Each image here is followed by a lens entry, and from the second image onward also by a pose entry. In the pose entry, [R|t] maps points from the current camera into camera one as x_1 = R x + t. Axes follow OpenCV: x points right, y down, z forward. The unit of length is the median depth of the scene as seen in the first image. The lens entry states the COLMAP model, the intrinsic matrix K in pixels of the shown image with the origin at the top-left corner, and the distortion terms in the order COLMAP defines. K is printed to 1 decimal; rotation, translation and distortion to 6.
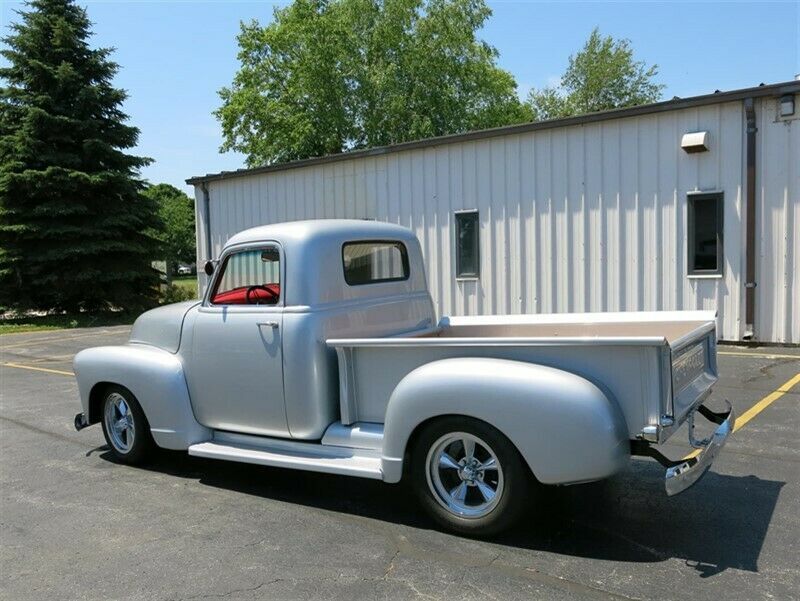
lens RADIAL K [[722.1, 0, 401.4], [0, 722.1, 318.5], [0, 0, 1]] dist [-0.011673, 0.003564]
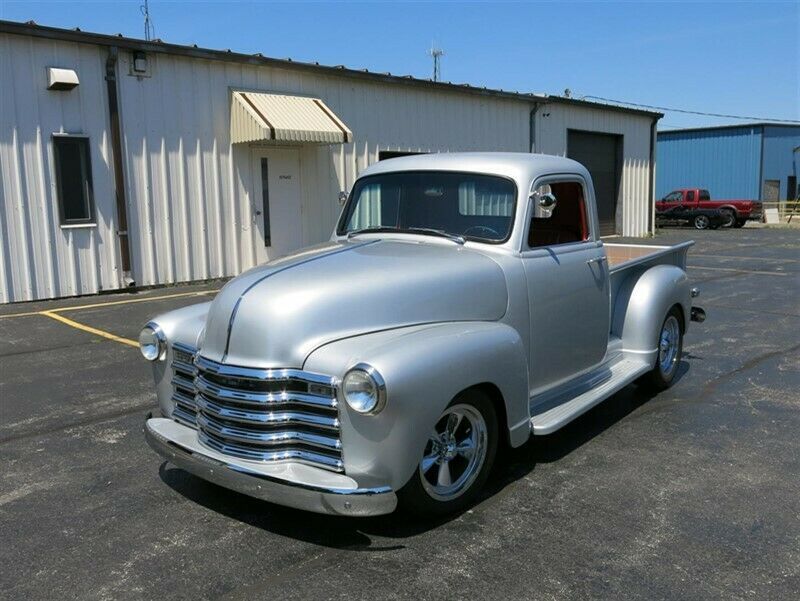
lens RADIAL K [[759.4, 0, 388.7], [0, 759.4, 302.0], [0, 0, 1]] dist [-0.005670, -0.004368]
pose [[0.096573, -0.117049, 0.988419, -0.538345], [0.090260, 0.989999, 0.108418, -0.031325], [-0.991225, 0.078744, 0.106173, 0.510420]]
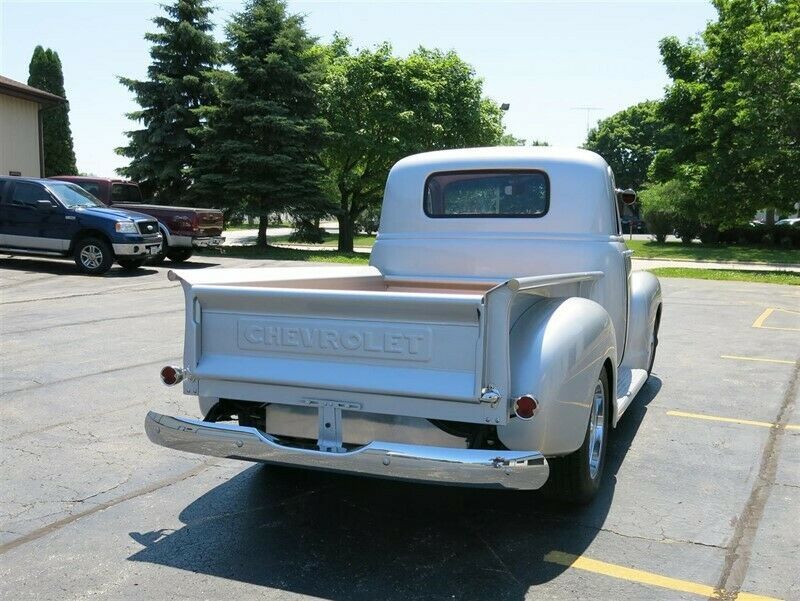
lens RADIAL K [[798.8, 0, 424.9], [0, 798.8, 324.1], [0, 0, 1]] dist [-0.008712, -0.007568]
pose [[0.191916, 0.160616, -0.968179, 0.448021], [-0.101514, 0.984474, 0.143197, -0.026302], [0.976147, 0.070802, 0.205241, 0.357408]]
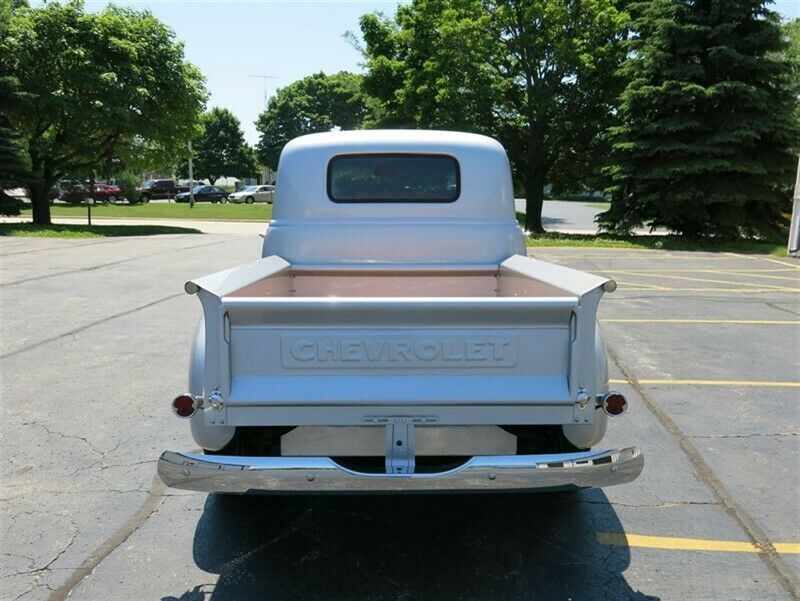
lens RADIAL K [[760.6, 0, 412.3], [0, 760.6, 328.6], [0, 0, 1]] dist [-0.014377, 0.002601]
pose [[0.557342, 0.188040, -0.808710, 0.365274], [-0.098560, 0.982113, 0.160435, -0.024233], [0.824413, -0.009711, 0.565906, 0.240317]]
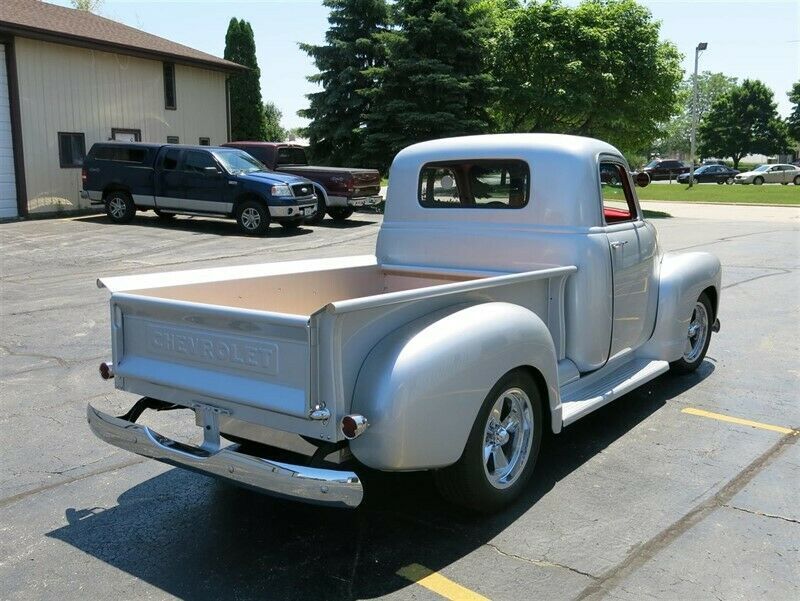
lens RADIAL K [[802.3, 0, 432.7], [0, 802.3, 288.5], [0, 0, 1]] dist [-0.019449, 0.013108]
pose [[-0.054075, 0.183859, -0.981464, 0.459321], [-0.073242, 0.979524, 0.187531, -0.064749], [0.995847, 0.082025, -0.039502, 0.484627]]
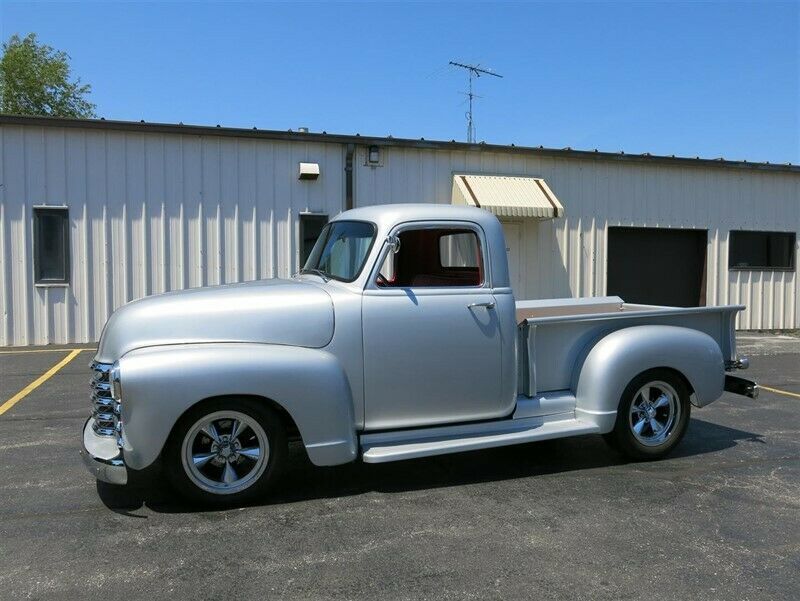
lens RADIAL K [[692.2, 0, 392.3], [0, 692.2, 320.6], [0, 0, 1]] dist [-0.013335, -0.001133]
pose [[0.576681, -0.020083, 0.816722, -0.447293], [0.042055, 0.999102, -0.005127, 0.012568], [-0.815886, 0.037304, 0.577008, 0.241517]]
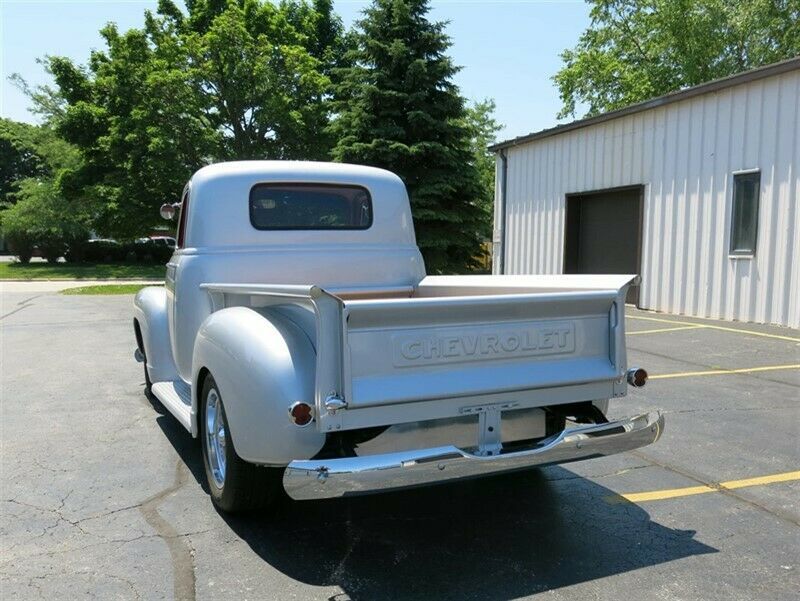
lens RADIAL K [[753.5, 0, 406.6], [0, 753.5, 320.0], [0, 0, 1]] dist [-0.017012, 0.011632]
pose [[0.849154, 0.084168, -0.521396, 0.275112], [-0.071301, 0.996451, 0.044733, 0.005838], [0.523311, -0.000809, 0.852141, 0.125033]]
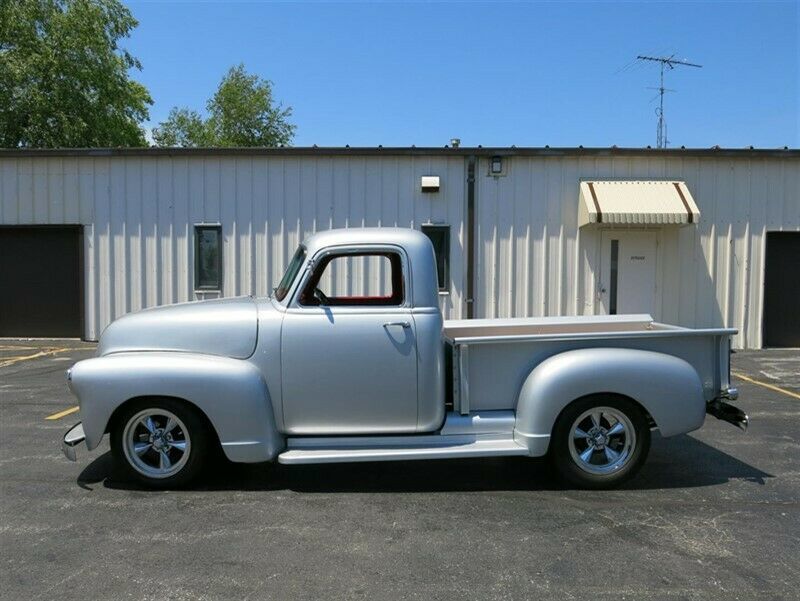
lens RADIAL K [[692.2, 0, 392.3], [0, 692.2, 320.6], [0, 0, 1]] dist [-0.013335, -0.001133]
pose [[0.811109, -0.000194, 0.584896, -0.337301], [0.013198, 0.999751, -0.017972, 0.008848], [-0.584747, 0.022297, 0.810909, 0.084595]]
